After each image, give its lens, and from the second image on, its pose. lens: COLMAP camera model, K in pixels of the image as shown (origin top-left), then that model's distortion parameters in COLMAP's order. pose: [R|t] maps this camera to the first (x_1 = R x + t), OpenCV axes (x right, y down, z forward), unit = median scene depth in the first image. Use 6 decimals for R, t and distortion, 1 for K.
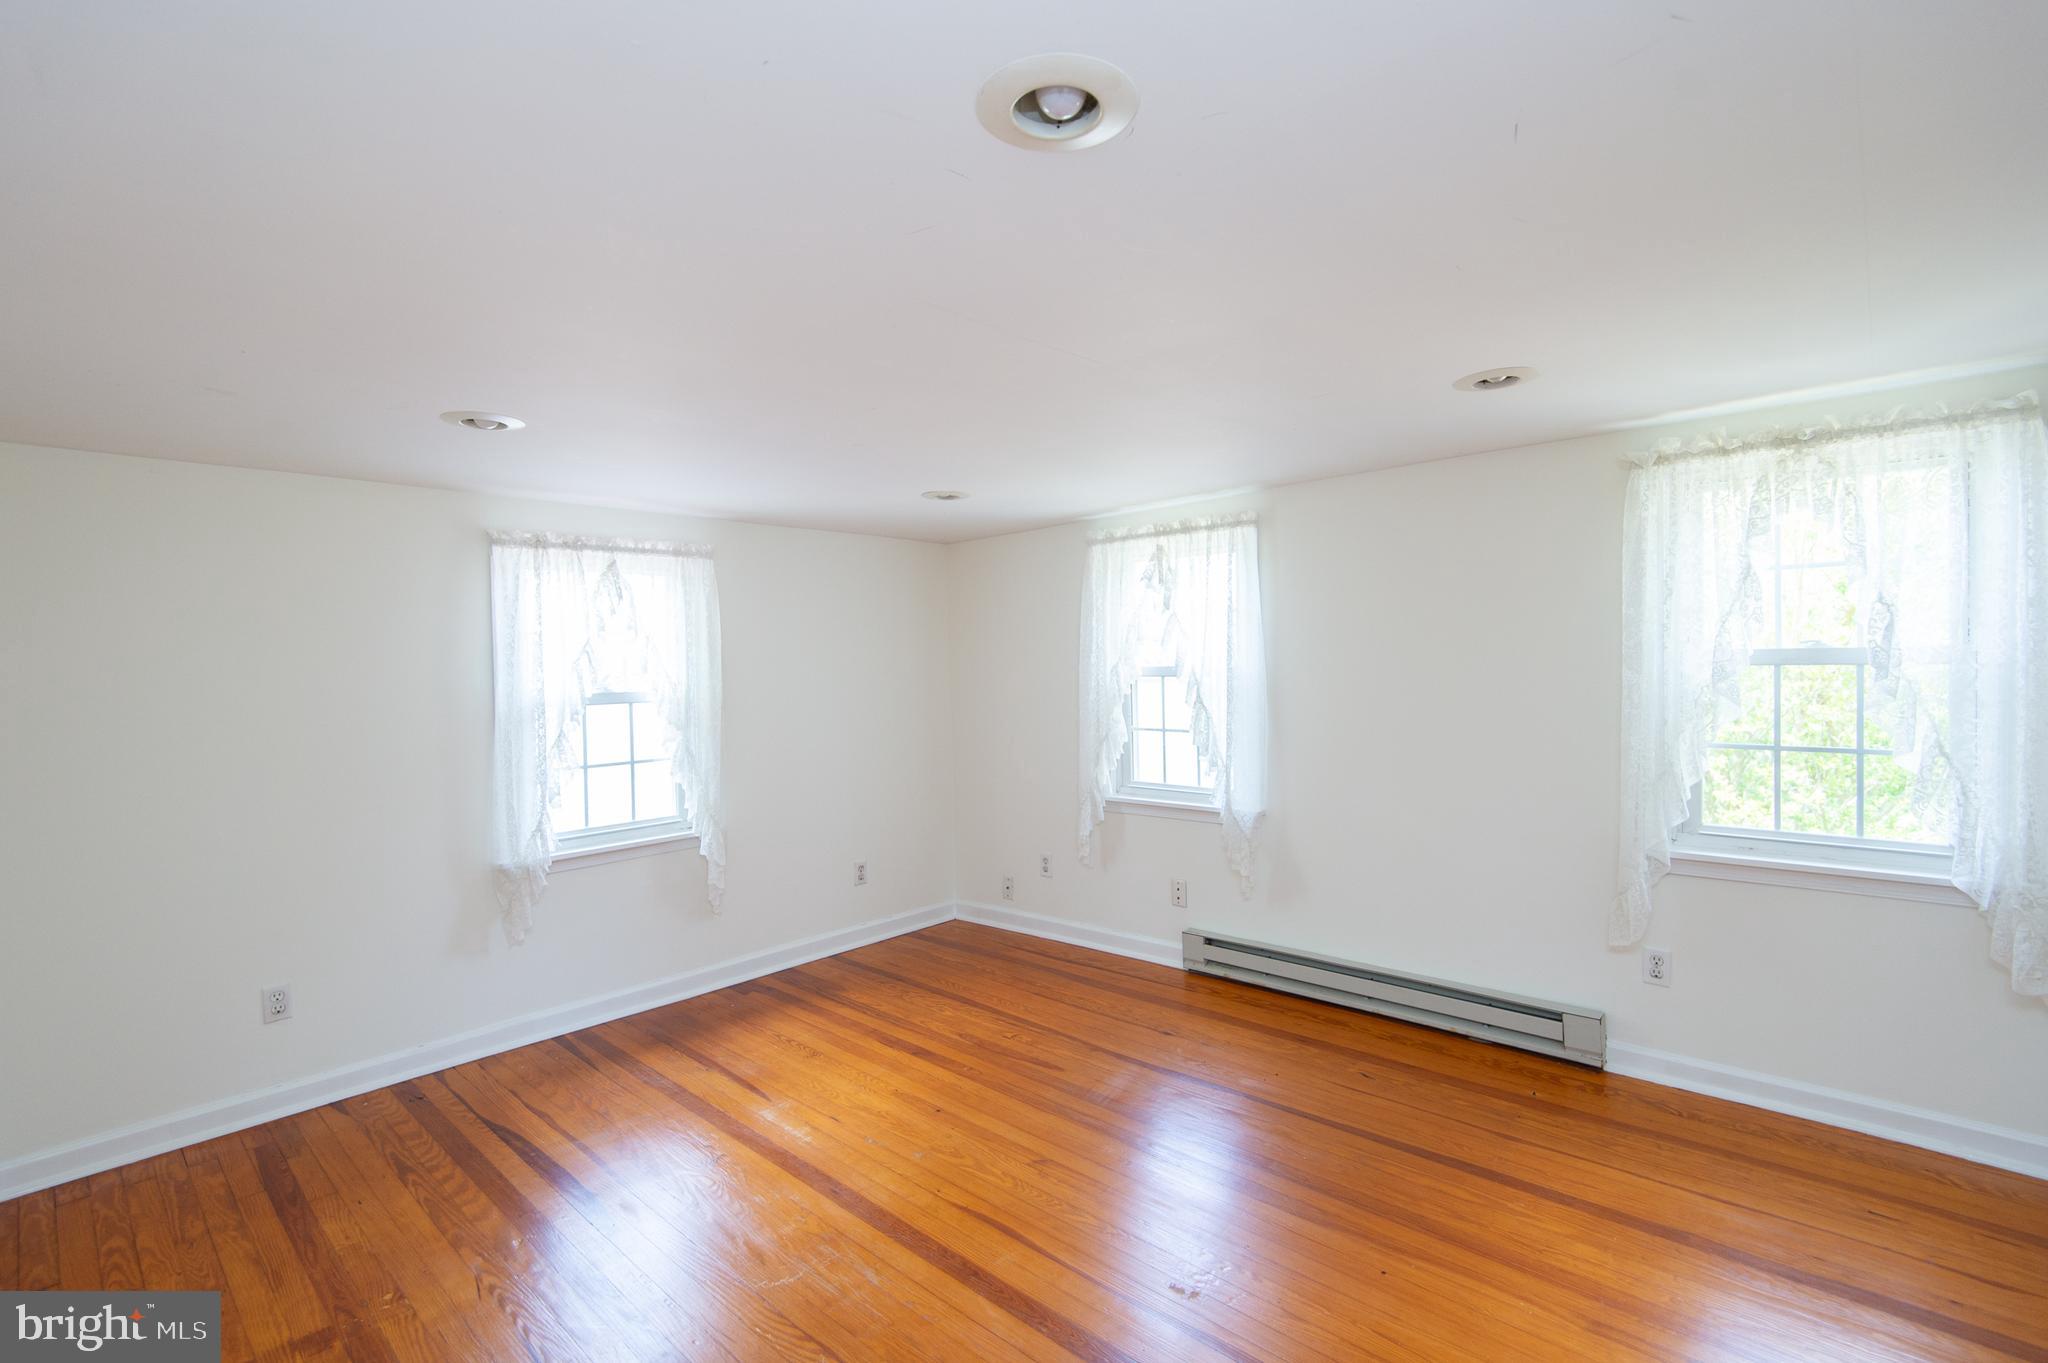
lens RADIAL K [[934.8, 0, 1034.6], [0, 934.8, 677.8], [0, 0, 1]] dist [0.034270, -0.014763]
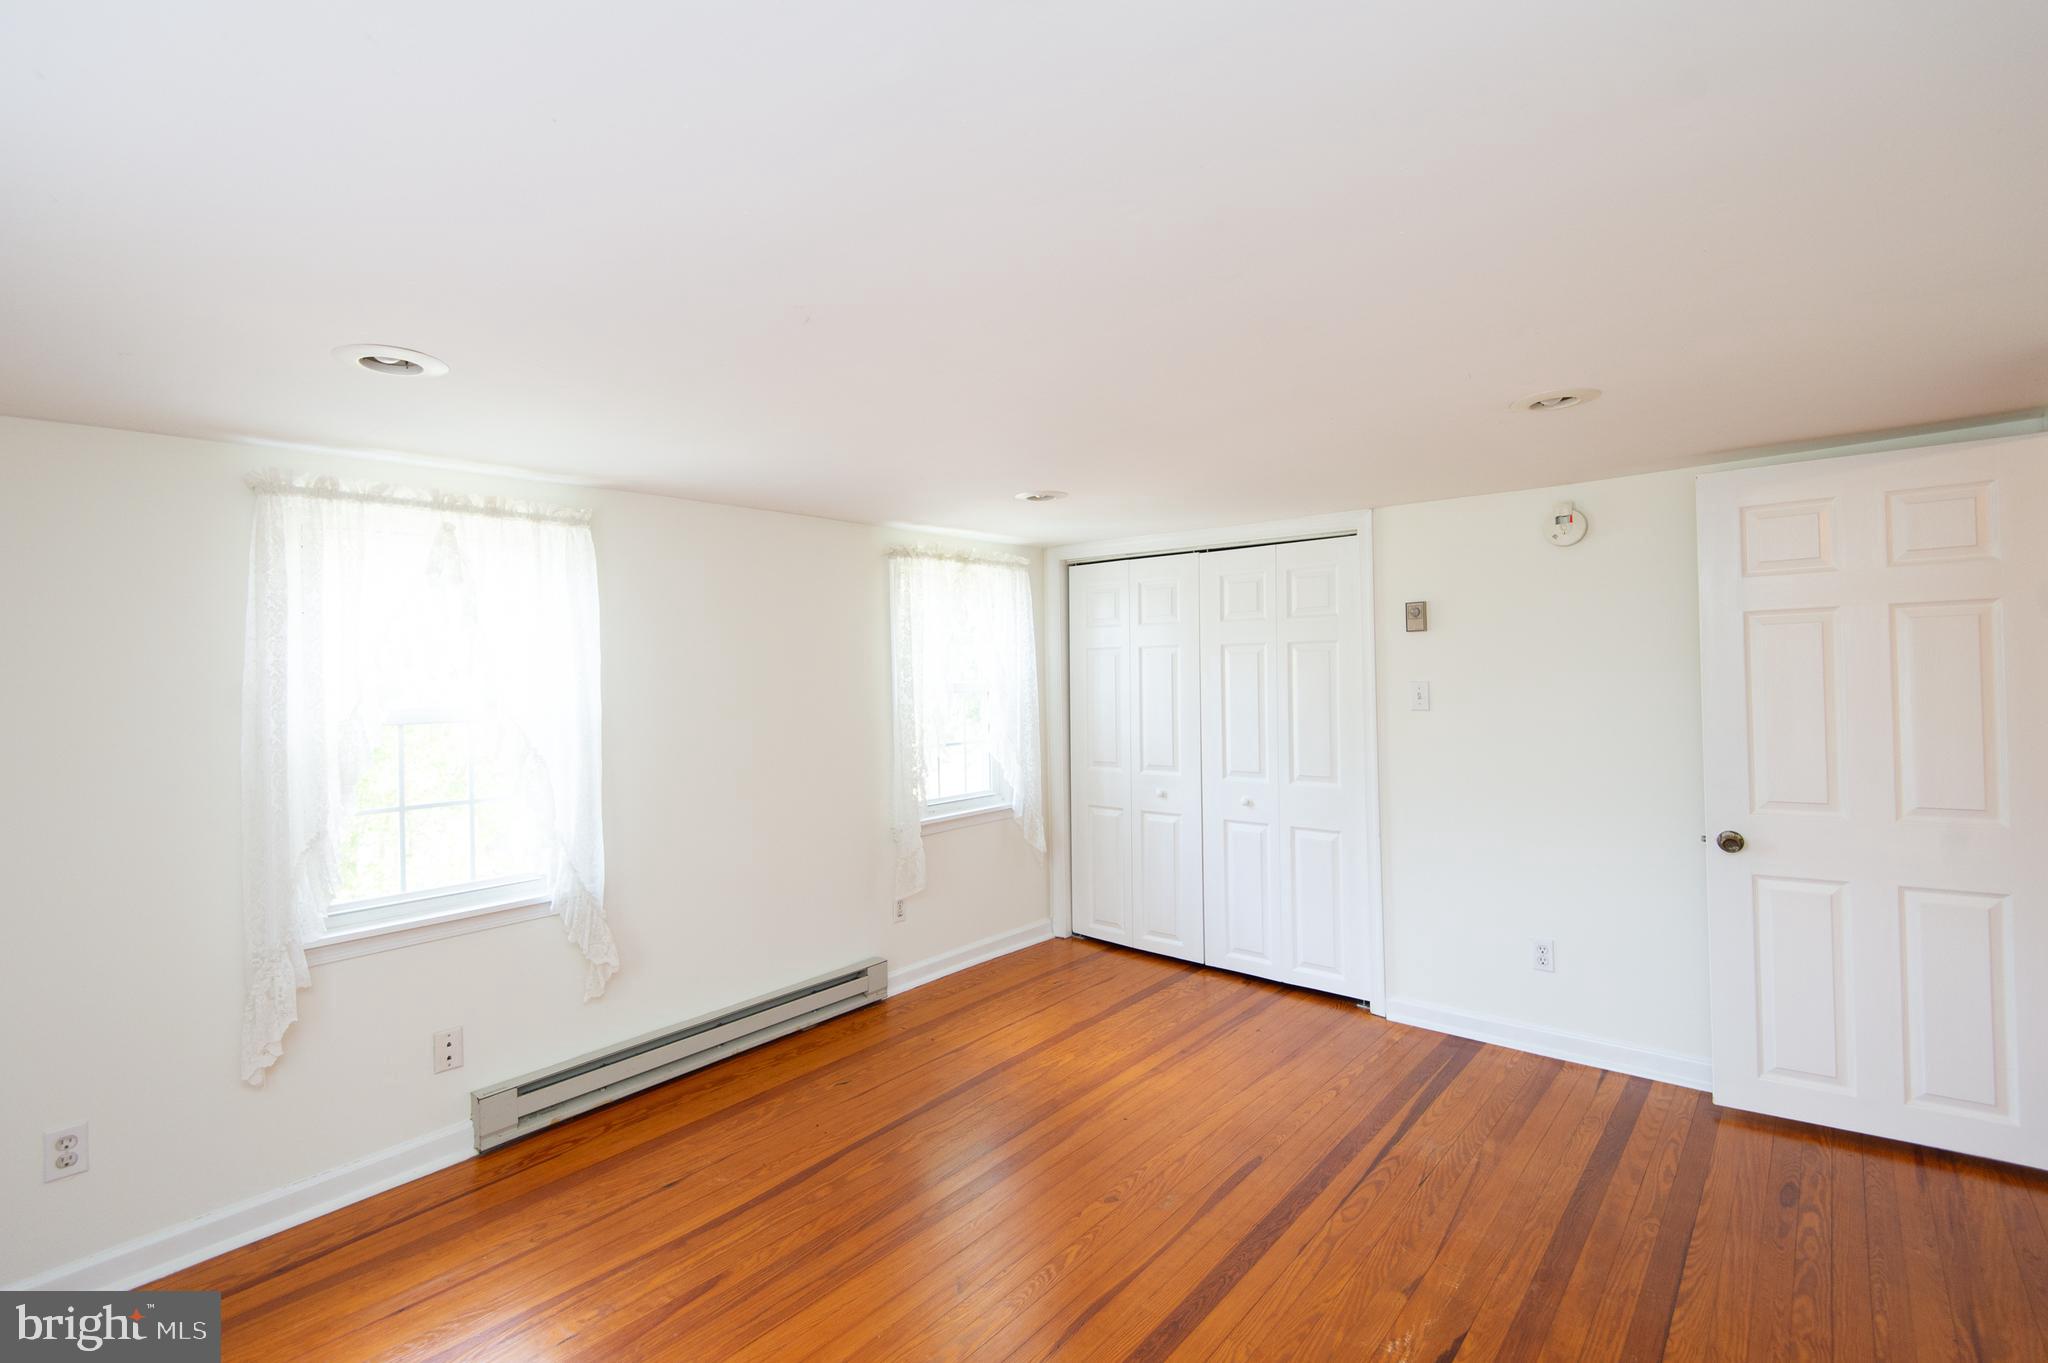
lens RADIAL K [[934.8, 0, 1022.9], [0, 934.8, 674.5], [0, 0, 1]] dist [0.034270, -0.014763]
pose [[-0.033815, 0.027145, 0.999059, -0.626725], [0.044964, 0.998660, -0.025612, 0.000646], [-0.998416, 0.044056, -0.034991, 0.709218]]
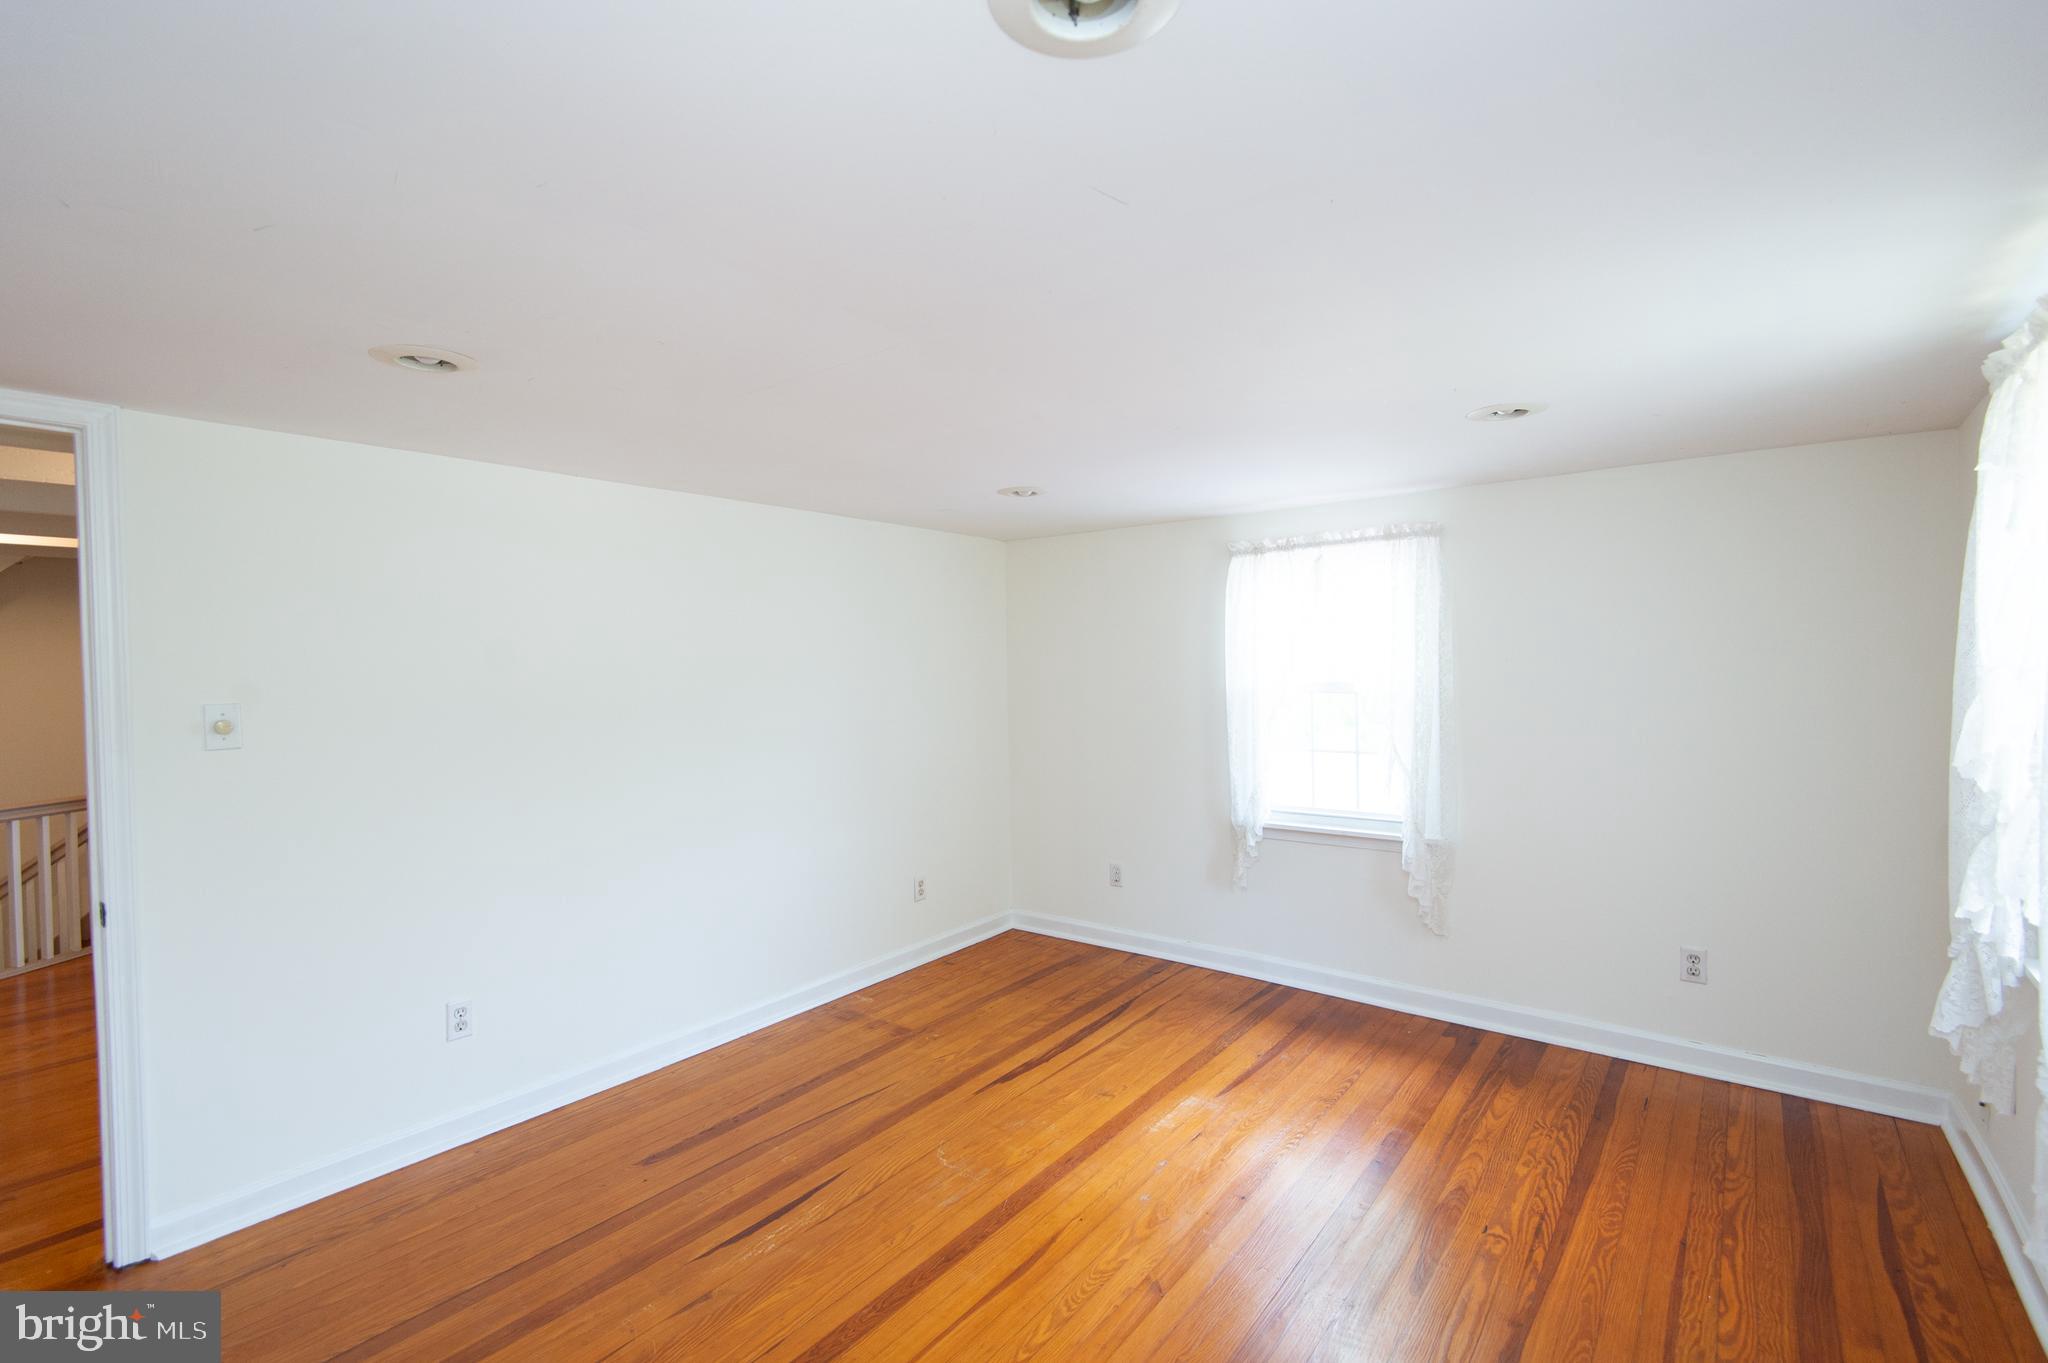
lens RADIAL K [[934.8, 0, 1040.2], [0, 934.8, 683.8], [0, 0, 1]] dist [0.034270, -0.014763]
pose [[0.091069, 0.041114, -0.994996, 0.576011], [-0.007983, 0.999145, 0.040554, -0.022881], [0.995813, 0.004250, 0.091319, 0.615934]]
